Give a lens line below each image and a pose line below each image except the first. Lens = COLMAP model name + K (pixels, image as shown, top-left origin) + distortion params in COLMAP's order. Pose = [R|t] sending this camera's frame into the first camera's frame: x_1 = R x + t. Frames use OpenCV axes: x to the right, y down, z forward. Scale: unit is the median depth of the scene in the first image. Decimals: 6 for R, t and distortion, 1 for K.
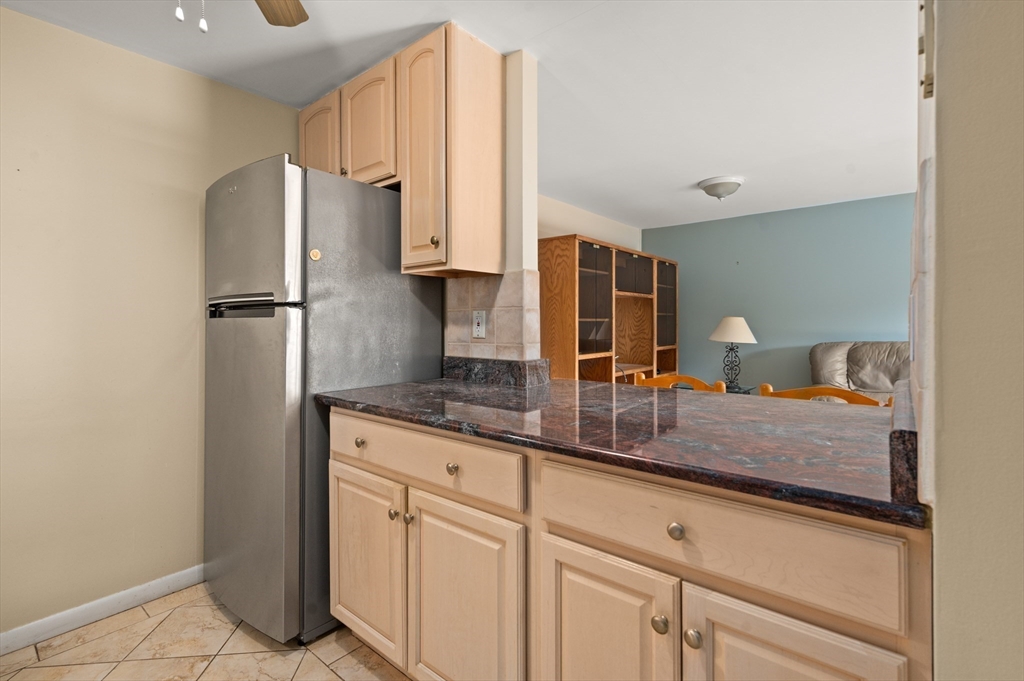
lens RADIAL K [[477.2, 0, 515.1], [0, 477.2, 320.9], [0, 0, 1]] dist [0.000537, 0.000457]
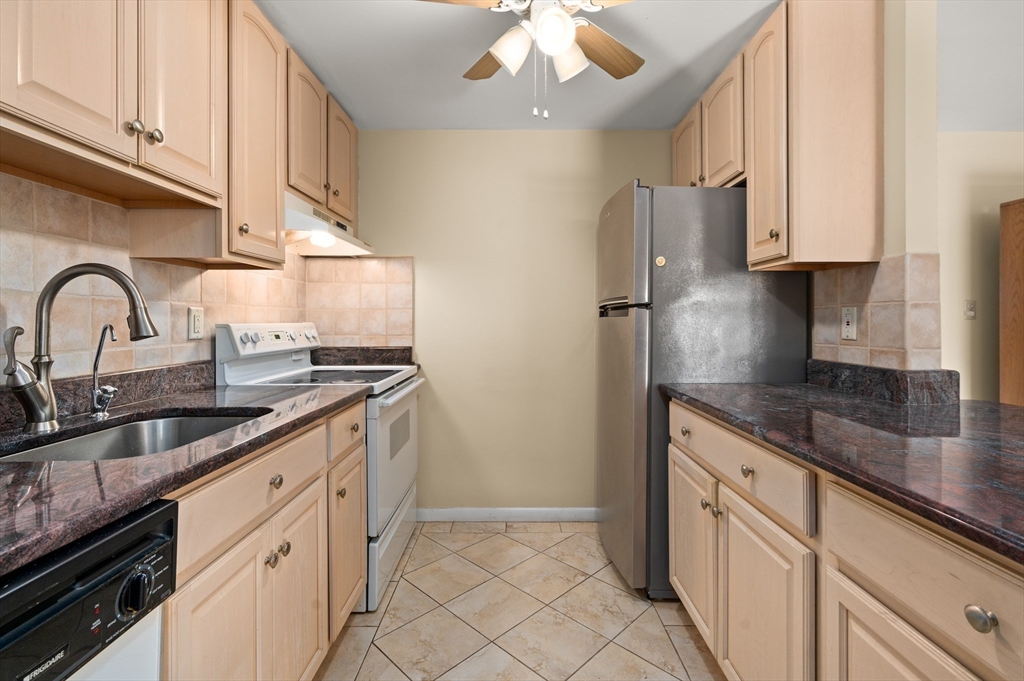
lens RADIAL K [[469.7, 0, 509.6], [0, 469.7, 315.3], [0, 0, 1]] dist [0.000109, -0.000065]
pose [[0.635469, -0.006332, -0.772100, 0.200858], [0.001025, 0.999972, -0.007357, -0.001659], [0.772125, 0.003883, 0.635458, 0.010004]]
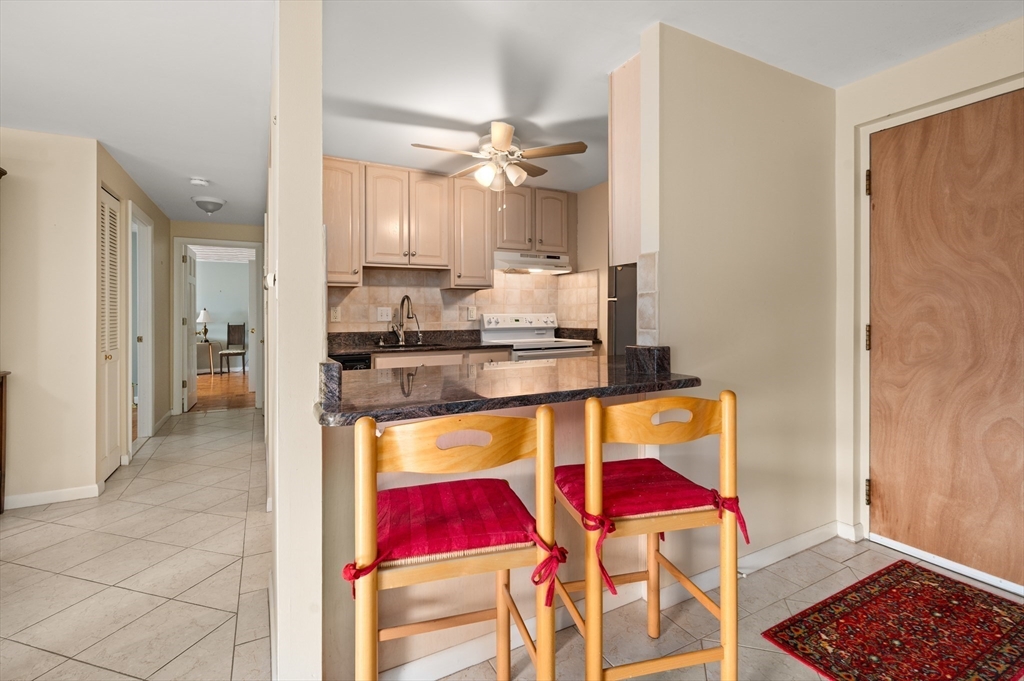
lens RADIAL K [[469.7, 0, 509.6], [0, 469.7, 315.3], [0, 0, 1]] dist [0.000109, -0.000065]
pose [[-0.376020, 0.005037, -0.926598, 1.097757], [0.011196, 0.999937, 0.000892, 0.015222], [0.926544, -0.010039, -0.376053, 1.157288]]
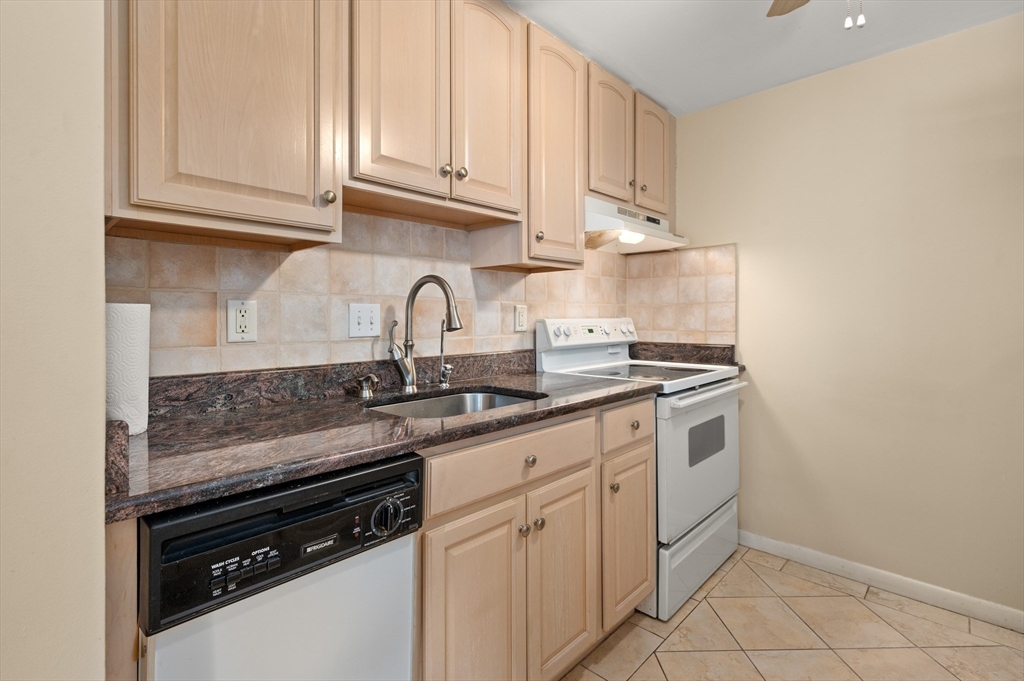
lens RADIAL K [[469.7, 0, 507.0], [0, 469.7, 313.1], [0, 0, 1]] dist [-0.000020, 0.000003]
pose [[-0.078789, -0.003997, -0.996883, 0.216484], [0.005988, 0.999972, -0.004483, -0.001080], [0.996873, -0.006323, -0.078763, 0.183192]]
